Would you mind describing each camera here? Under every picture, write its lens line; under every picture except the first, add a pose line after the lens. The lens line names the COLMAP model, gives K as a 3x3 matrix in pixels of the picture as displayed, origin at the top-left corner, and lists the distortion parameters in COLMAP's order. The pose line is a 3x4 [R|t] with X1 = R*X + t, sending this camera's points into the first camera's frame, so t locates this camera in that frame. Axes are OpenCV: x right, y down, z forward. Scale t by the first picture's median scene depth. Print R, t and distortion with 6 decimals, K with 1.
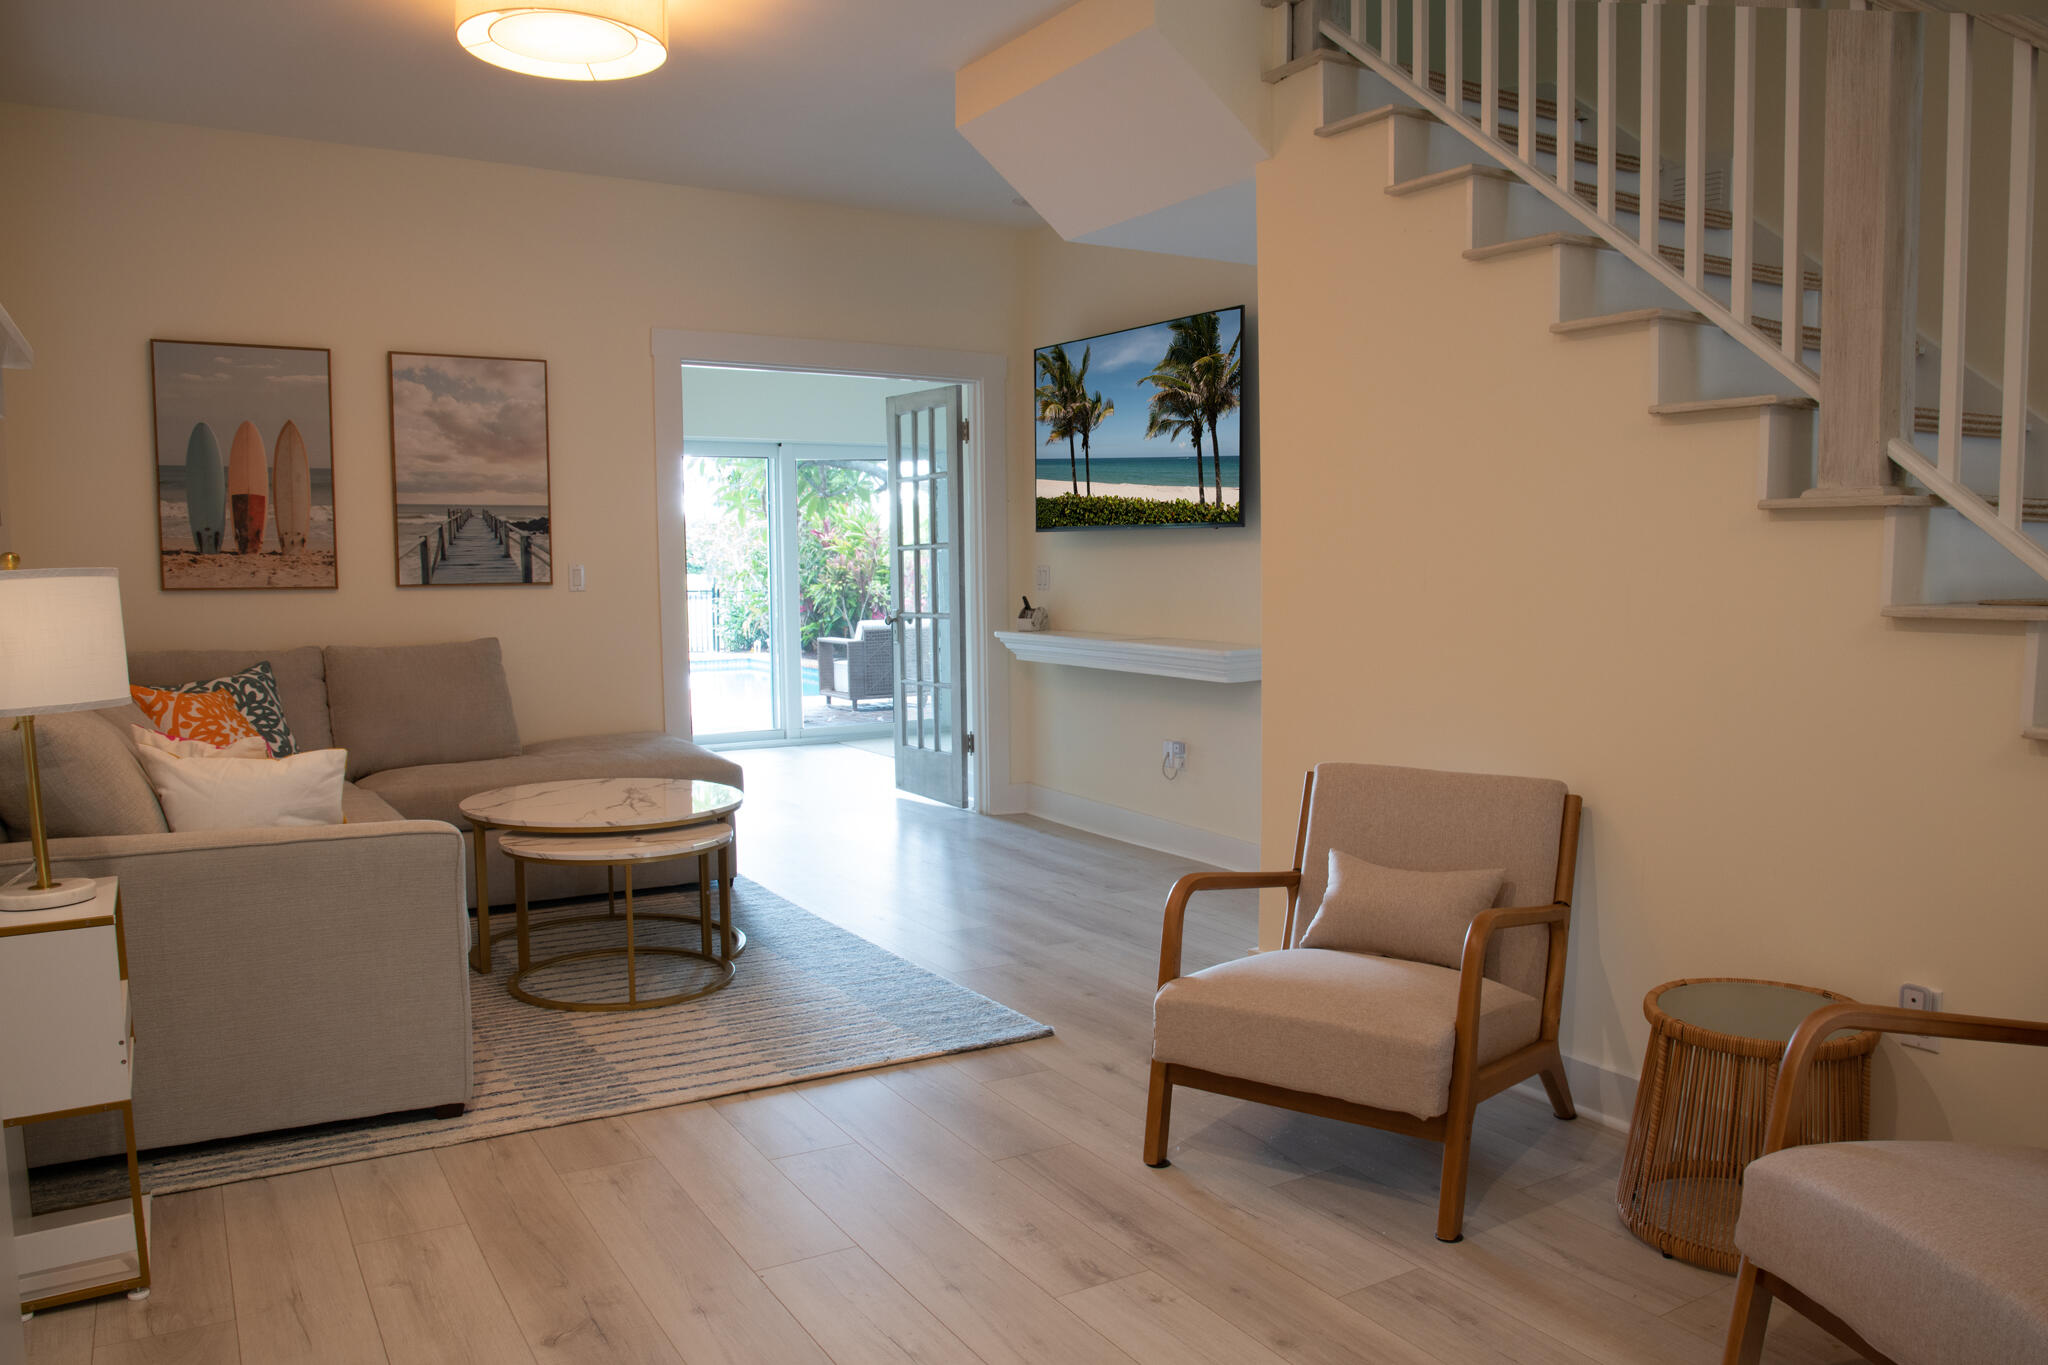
lens RADIAL K [[1484.2, 0, 983.7], [0, 1484.2, 719.2], [0, 0, 1]] dist [-0.073581, 0.089614]
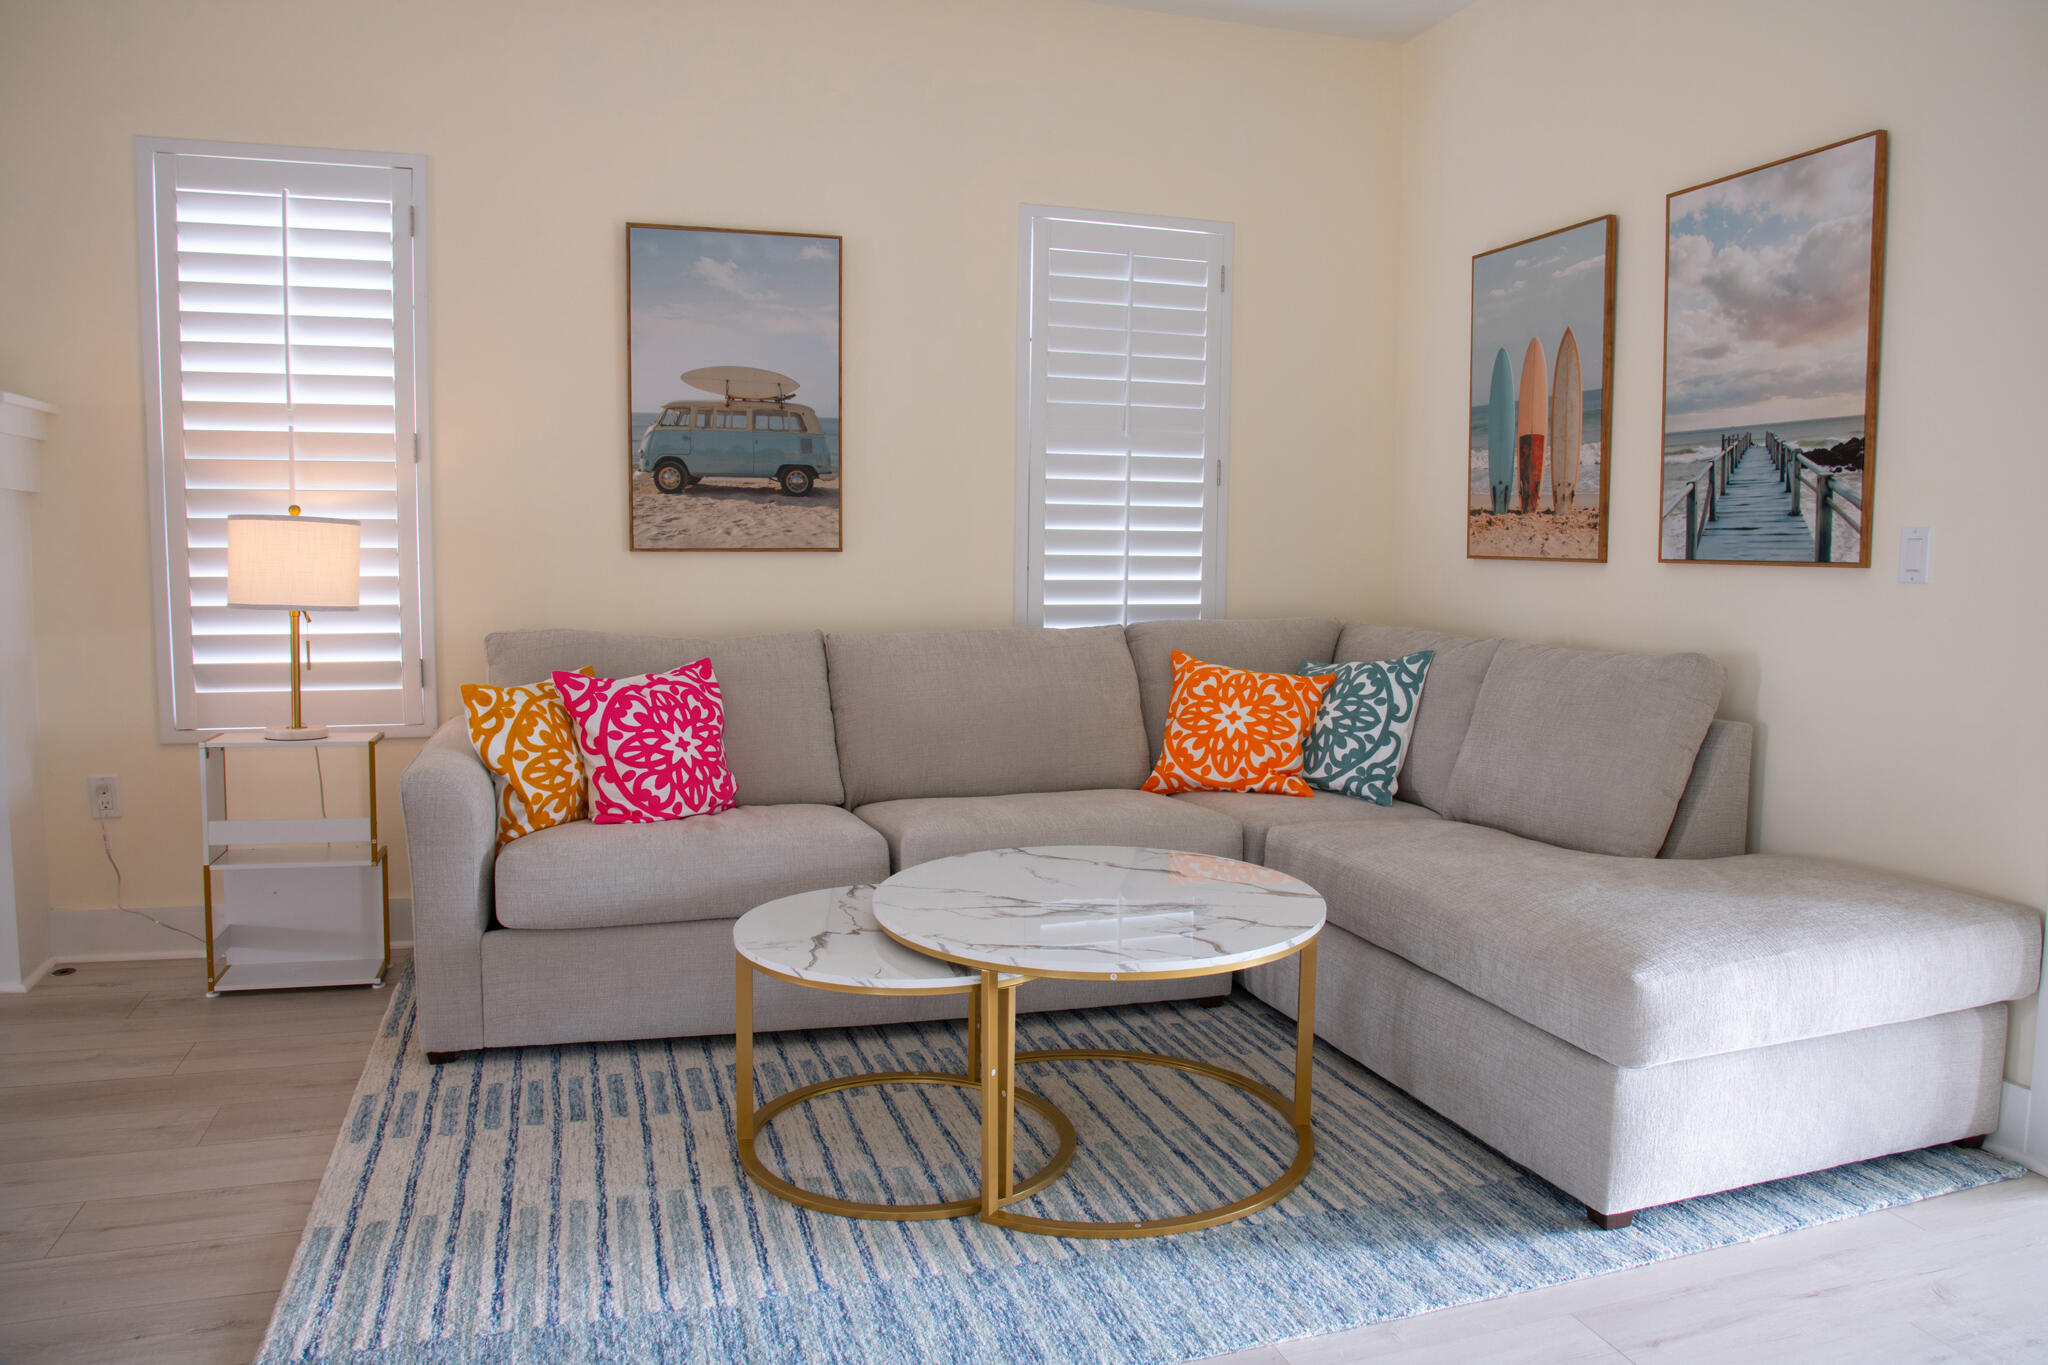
lens RADIAL K [[1400.1, 0, 1027.8], [0, 1400.1, 682.5], [0, 0, 1]] dist [-0.119725, 0.081256]
pose [[-0.202462, 0.098301, -0.974344, 0.248286], [-0.114037, 0.985814, 0.123155, -0.082307], [0.972628, 0.136046, -0.188379, 0.869216]]
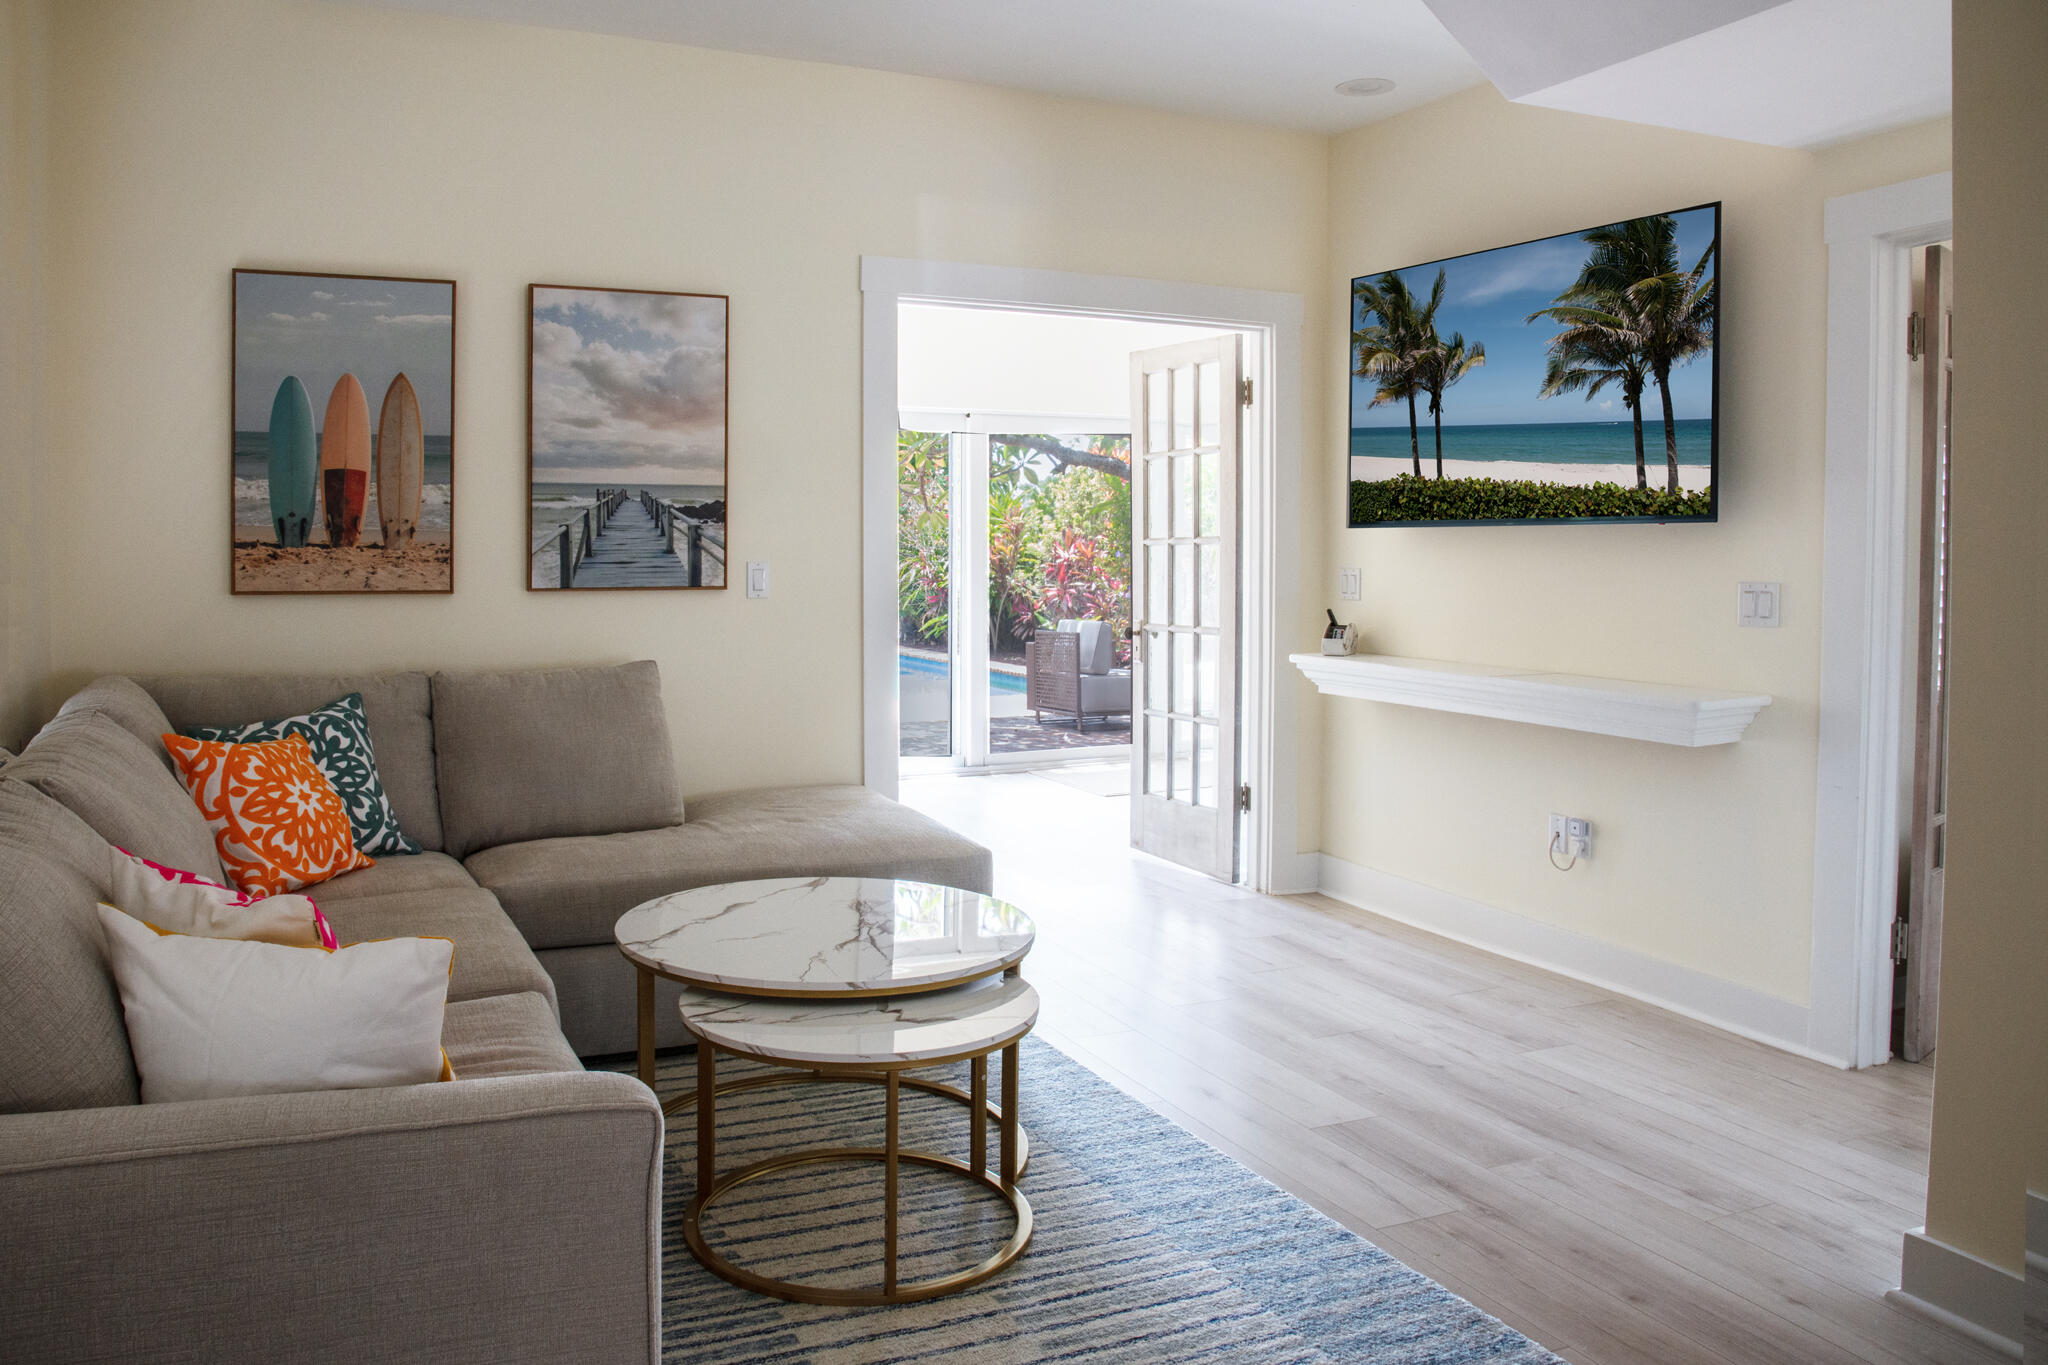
lens RADIAL K [[1533.5, 0, 904.5], [0, 1533.5, 588.7], [0, 0, 1]] dist [-0.079294, 0.084453]
pose [[0.991875, 0.009898, -0.126827, -0.110233], [-0.019799, 0.996831, -0.077050, -0.035541], [0.125662, 0.078935, 0.988928, 0.253454]]
